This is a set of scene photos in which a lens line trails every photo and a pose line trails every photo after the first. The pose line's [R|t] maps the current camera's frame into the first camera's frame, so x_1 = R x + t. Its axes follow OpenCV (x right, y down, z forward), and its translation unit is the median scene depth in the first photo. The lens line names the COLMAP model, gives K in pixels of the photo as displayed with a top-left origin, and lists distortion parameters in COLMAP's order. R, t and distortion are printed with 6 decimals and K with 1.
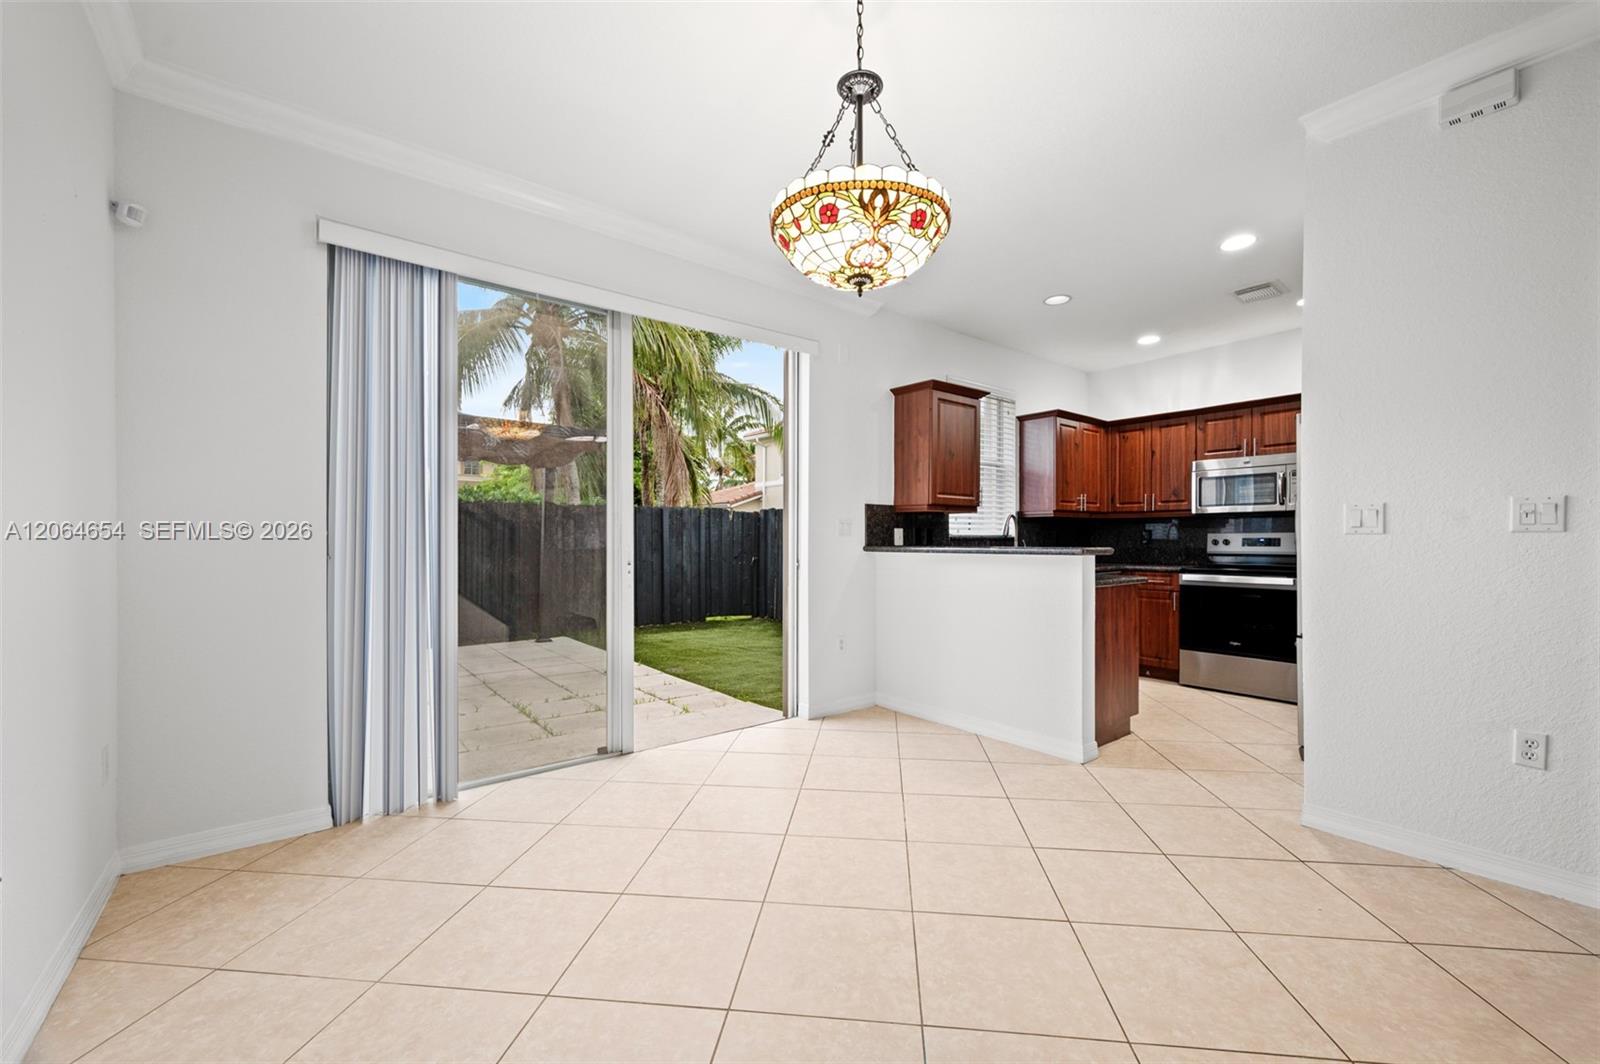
lens RADIAL K [[638.8, 0, 809.5], [0, 638.8, 539.5], [0, 0, 1]] dist [-0.001571, -0.000136]
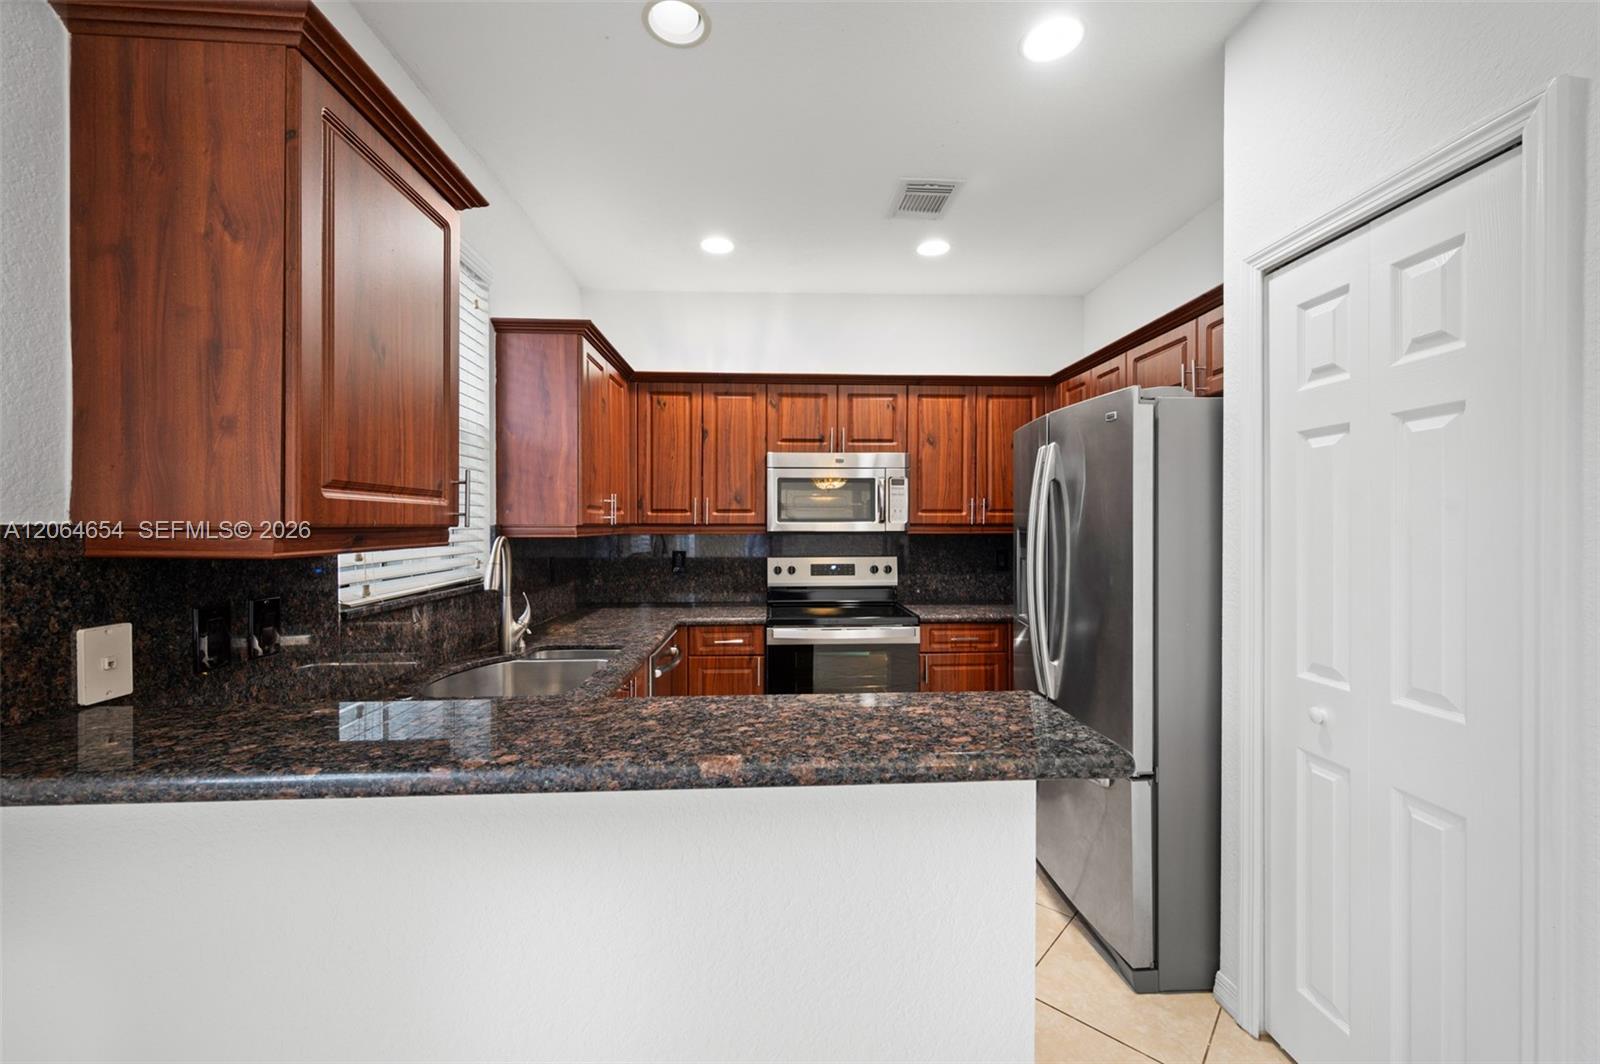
lens RADIAL K [[629.0, 0, 800.0], [0, 629.0, 532.0], [0, 0, 1]] dist [0.000941, -0.000055]
pose [[0.585748, -0.009441, 0.810438, 0.096746], [-0.002167, 0.999910, 0.013215, -0.051338], [-0.810490, -0.009497, 0.585675, 0.627005]]
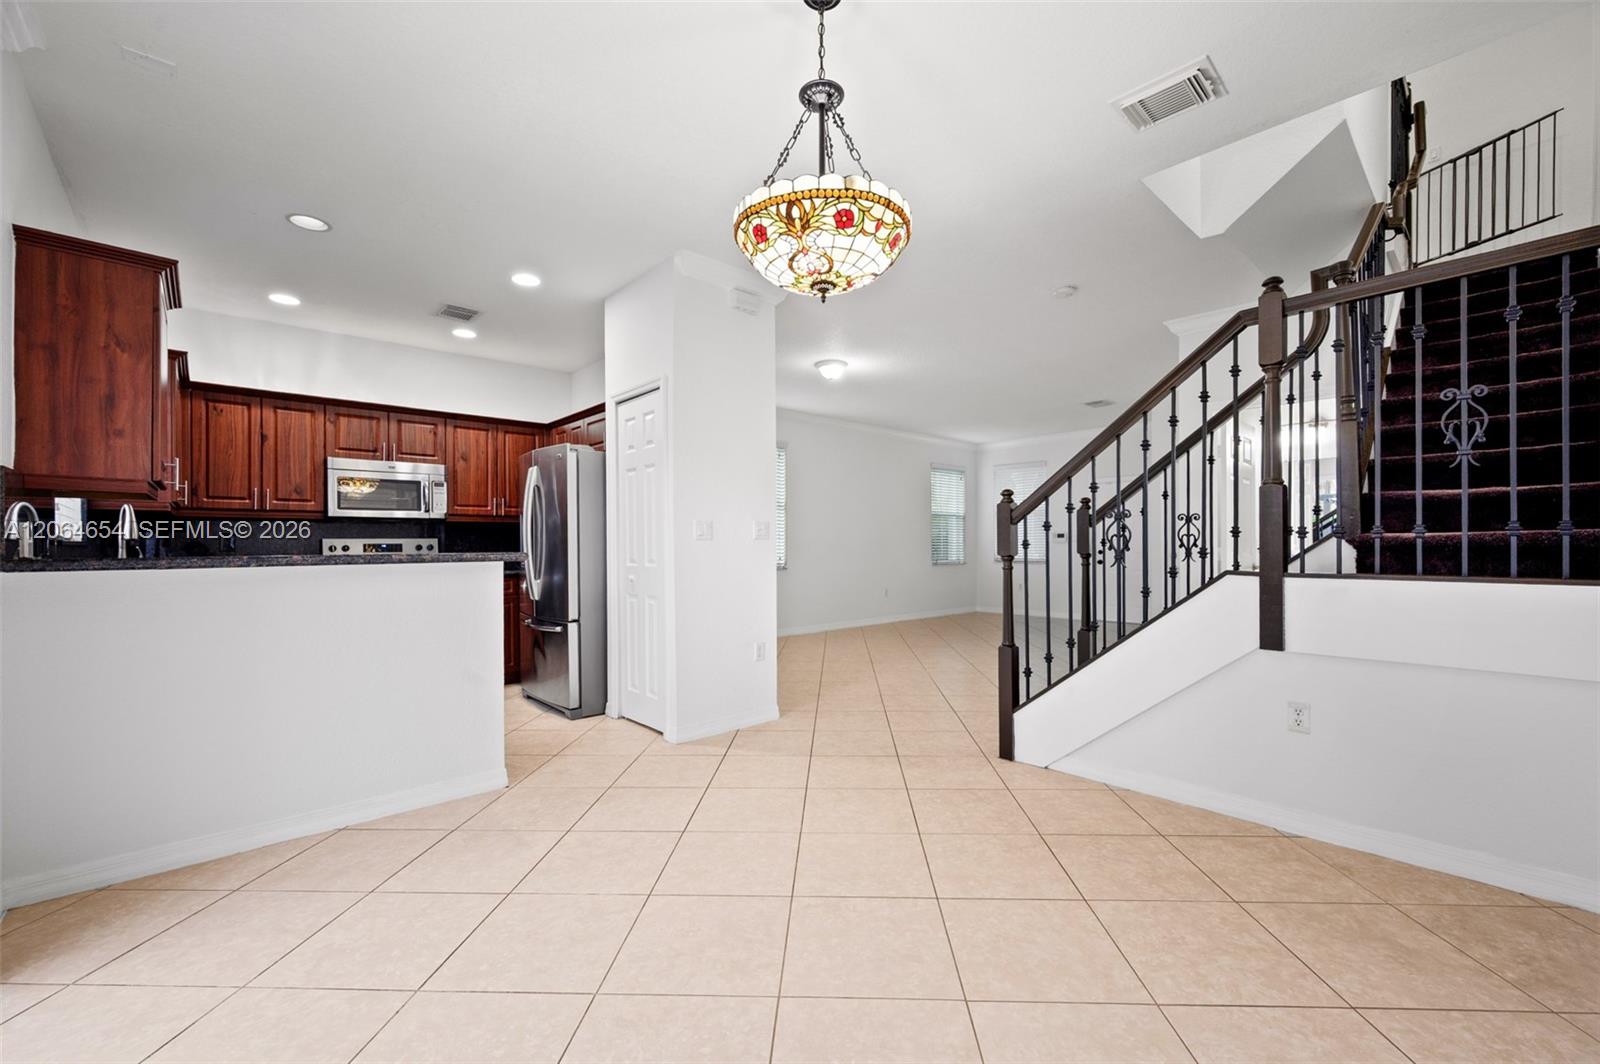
lens RADIAL K [[649.4, 0, 815.0], [0, 649.4, 545.1], [0, 0, 1]] dist [0.000153, -0.000365]
pose [[-0.077742, -0.000689, 0.996973, -0.367742], [0.004270, 0.999990, 0.001024, 0.001499], [-0.996964, 0.004336, -0.077738, 0.424115]]
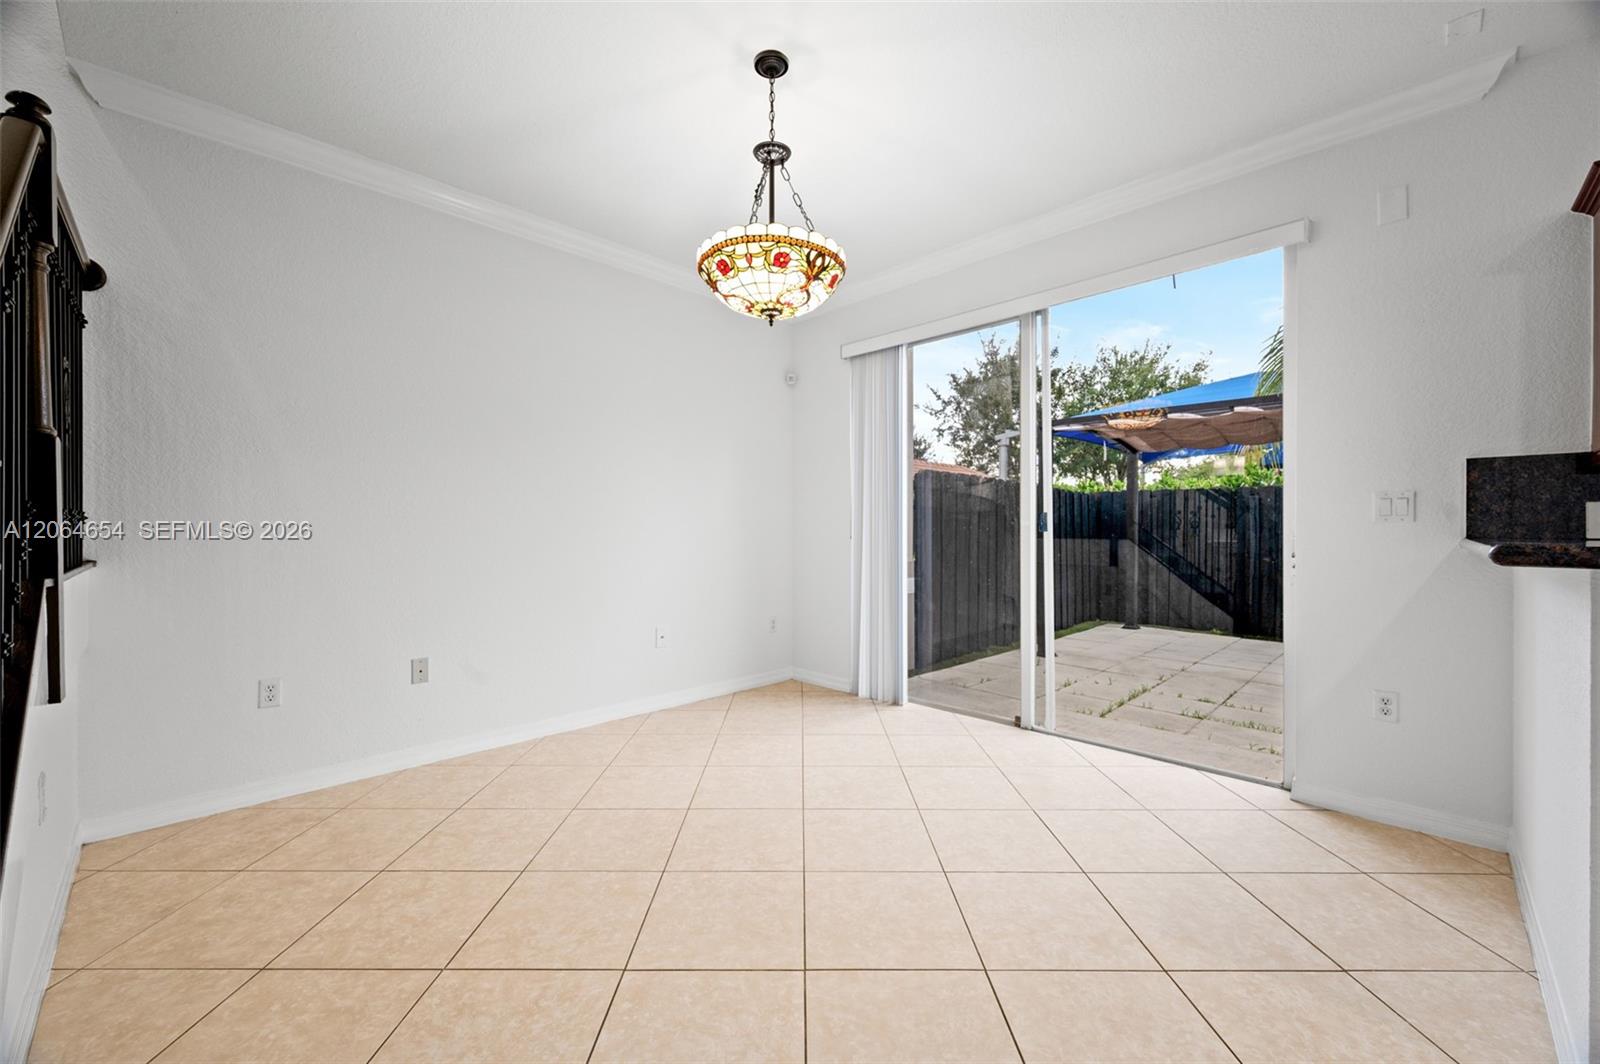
lens RADIAL K [[629.0, 0, 800.0], [0, 629.0, 532.0], [0, 0, 1]] dist [0.000941, -0.000055]
pose [[0.112713, 0.007156, -0.993602, 0.492995], [0.001749, 0.999971, 0.007400, 0.000376], [0.993626, -0.002572, 0.112697, 0.355793]]
